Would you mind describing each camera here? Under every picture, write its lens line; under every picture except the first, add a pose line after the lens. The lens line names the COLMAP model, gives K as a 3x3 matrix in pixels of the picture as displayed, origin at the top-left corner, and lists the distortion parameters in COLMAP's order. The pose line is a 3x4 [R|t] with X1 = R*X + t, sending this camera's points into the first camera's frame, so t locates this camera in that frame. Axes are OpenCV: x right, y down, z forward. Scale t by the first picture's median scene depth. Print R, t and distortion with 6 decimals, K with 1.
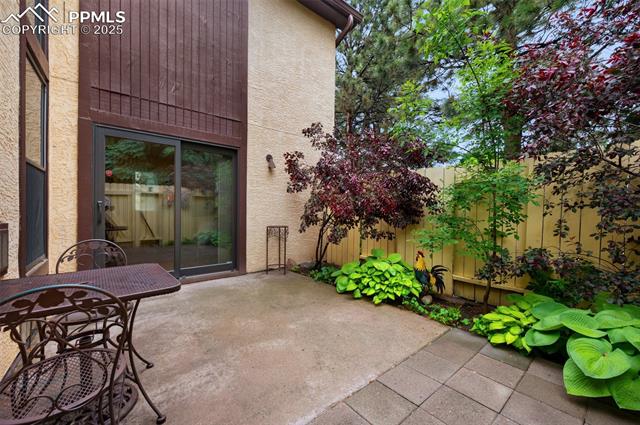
lens RADIAL K [[256.6, 0, 320.3], [0, 256.6, 214.7], [0, 0, 1]] dist [-0.000607, -0.000781]
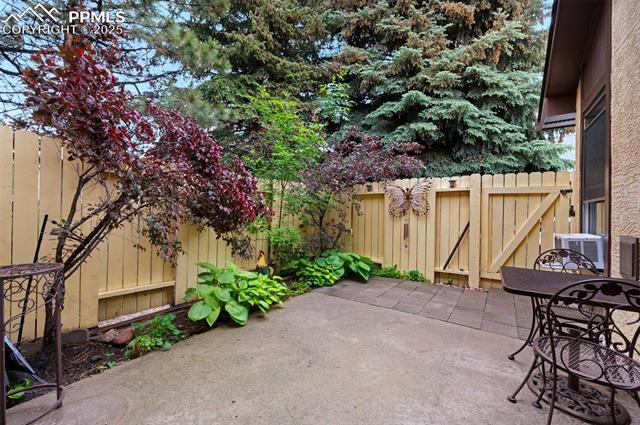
lens RADIAL K [[256.6, 0, 318.8], [0, 256.6, 214.6], [0, 0, 1]] dist [-0.000607, -0.000781]
pose [[-0.255636, -0.012593, 0.966691, -1.237404], [0.006531, 0.999870, 0.014753, -0.048552], [-0.966751, 0.010085, -0.255520, 1.723214]]
